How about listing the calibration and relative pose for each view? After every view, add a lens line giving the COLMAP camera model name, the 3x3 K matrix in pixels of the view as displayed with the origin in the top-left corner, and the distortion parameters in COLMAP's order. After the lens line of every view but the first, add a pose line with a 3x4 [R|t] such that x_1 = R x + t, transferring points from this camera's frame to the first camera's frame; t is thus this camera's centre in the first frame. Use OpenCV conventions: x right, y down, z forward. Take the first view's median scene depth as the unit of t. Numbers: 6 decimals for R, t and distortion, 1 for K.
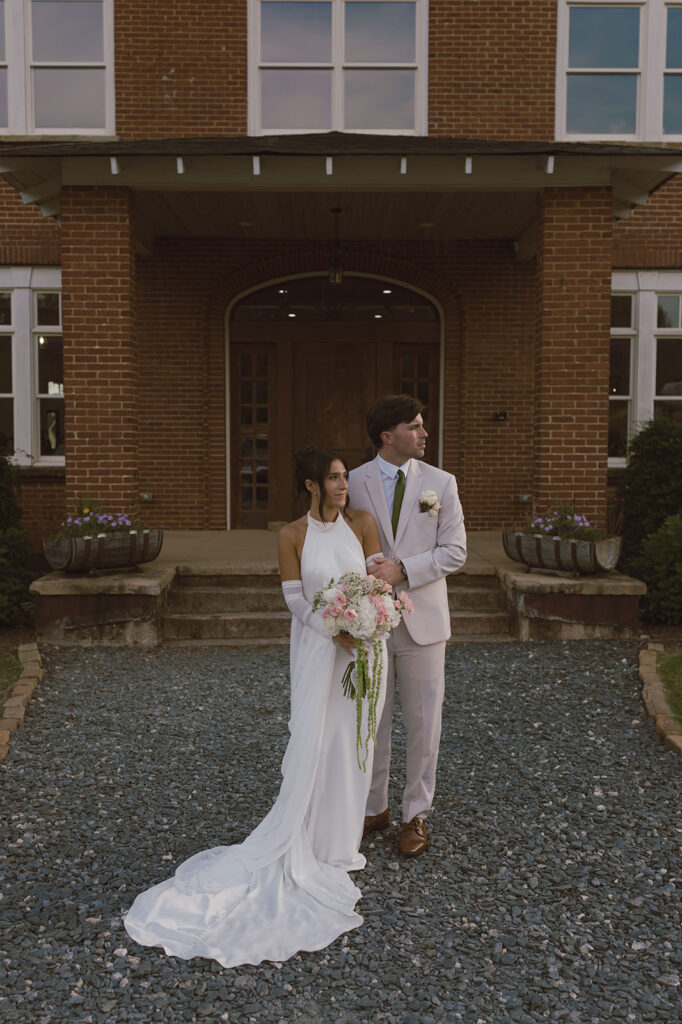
lens RADIAL K [[1005.2, 0, 341.6], [0, 1005.2, 514.8], [0, 0, 1]] dist [-0.000329, 0.000000]
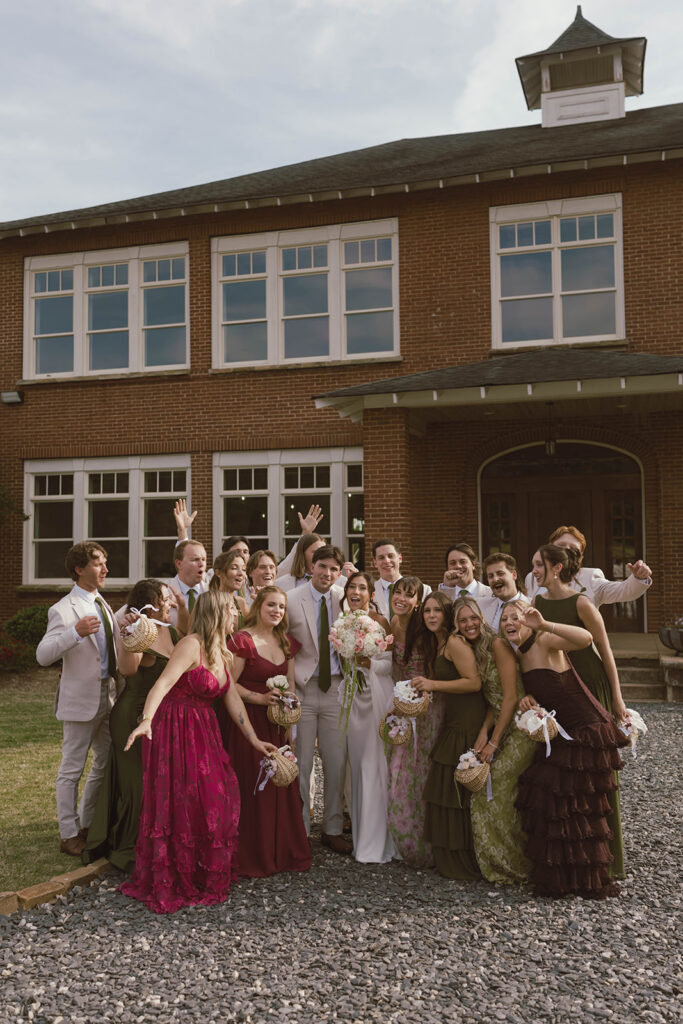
lens RADIAL K [[1029.2, 0, 346.2], [0, 1029.2, 515.5], [0, 0, 1]] dist [0.031121, 0.000000]
pose [[0.958577, -0.026443, -0.283604, 0.113966], [-0.007977, 0.992798, -0.119532, 0.028105], [0.284722, 0.116843, 0.951462, -0.402534]]
